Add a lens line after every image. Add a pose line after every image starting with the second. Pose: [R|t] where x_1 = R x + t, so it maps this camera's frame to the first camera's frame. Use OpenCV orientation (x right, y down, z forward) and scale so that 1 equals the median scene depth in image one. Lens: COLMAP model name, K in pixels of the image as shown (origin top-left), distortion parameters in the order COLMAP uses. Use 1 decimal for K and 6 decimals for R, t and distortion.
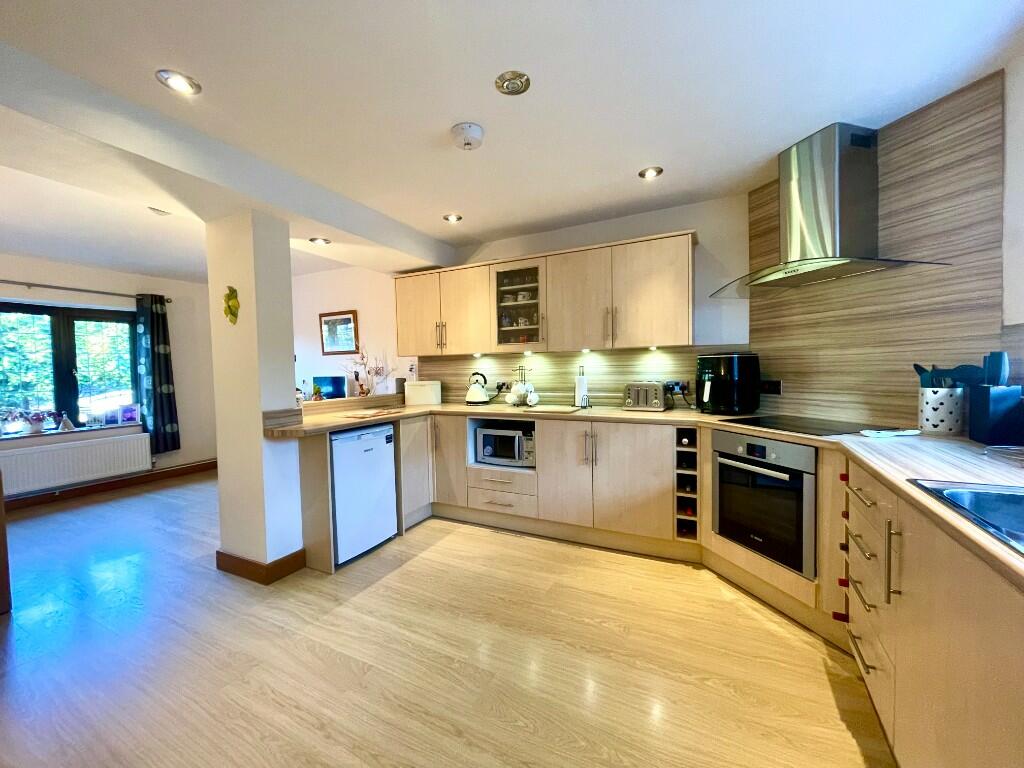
lens RADIAL K [[413.5, 0, 512.0], [0, 413.5, 384.0], [0, 0, 1]] dist [0.002480, -0.000073]
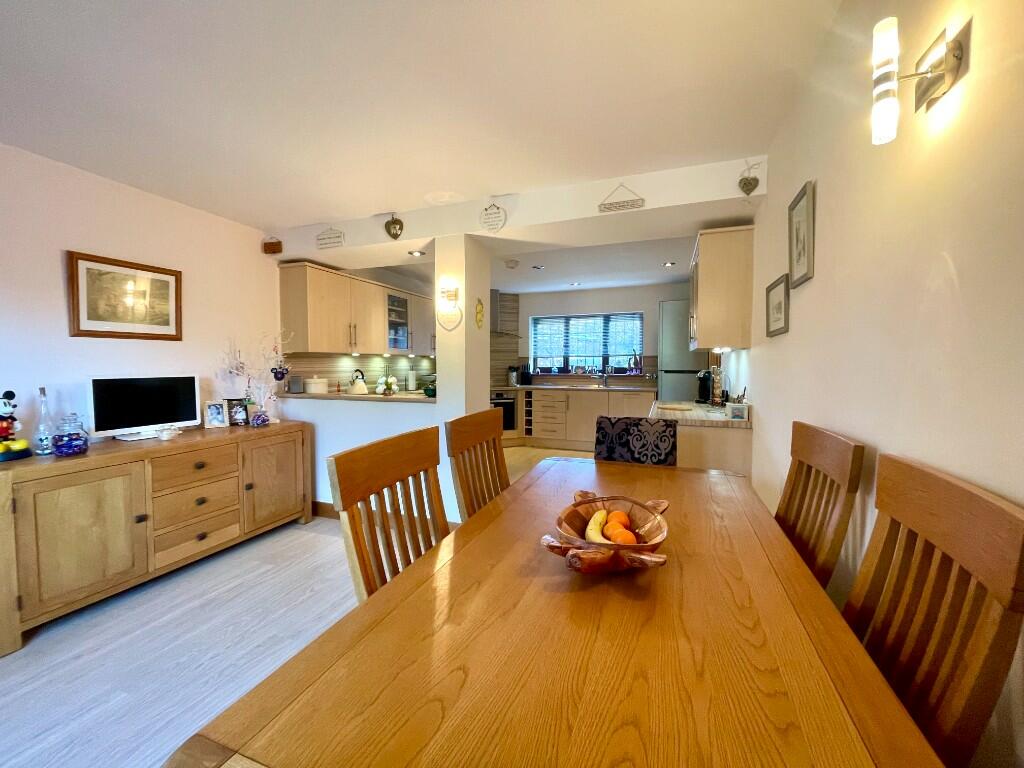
lens RADIAL K [[413.5, 0, 512.0], [0, 413.5, 384.0], [0, 0, 1]] dist [0.002480, -0.000073]
pose [[-0.120011, -0.030811, 0.992294, -1.651163], [0.042153, 0.998459, 0.036101, -0.013567], [-0.991877, 0.046160, -0.118527, 0.901869]]
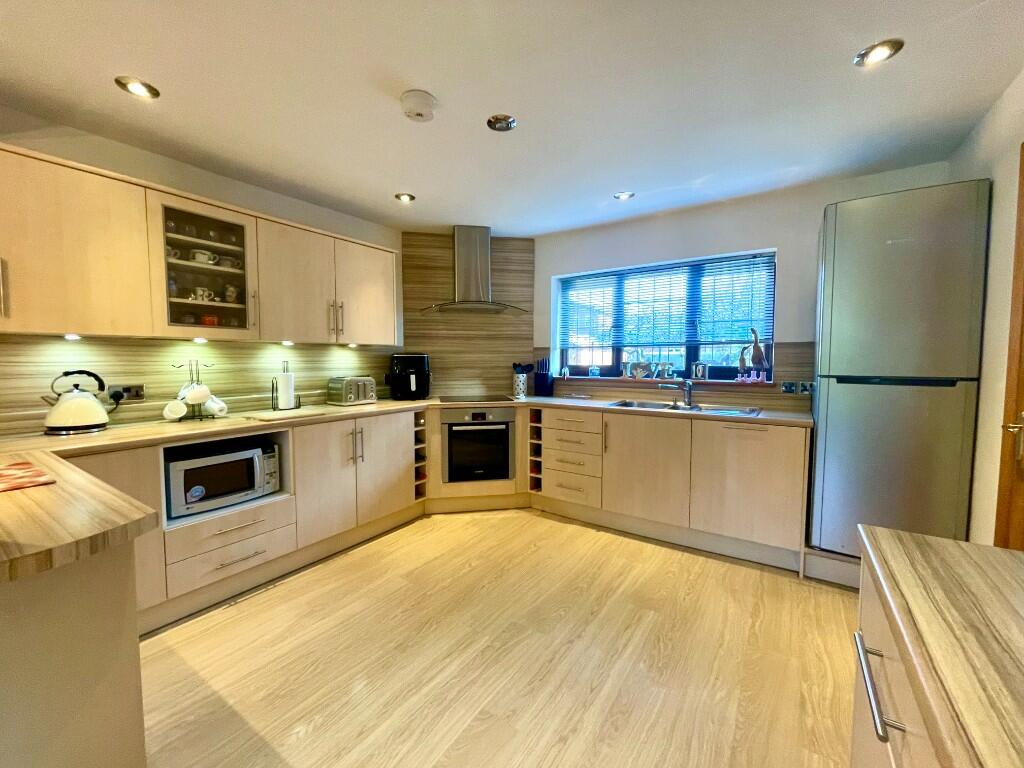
lens RADIAL K [[413.5, 0, 512.0], [0, 413.5, 384.0], [0, 0, 1]] dist [0.002480, -0.000073]
pose [[0.119195, -0.040936, 0.992027, -0.692373], [0.035706, 0.998680, 0.036920, -0.012752], [-0.992229, 0.031021, 0.120499, 0.489461]]
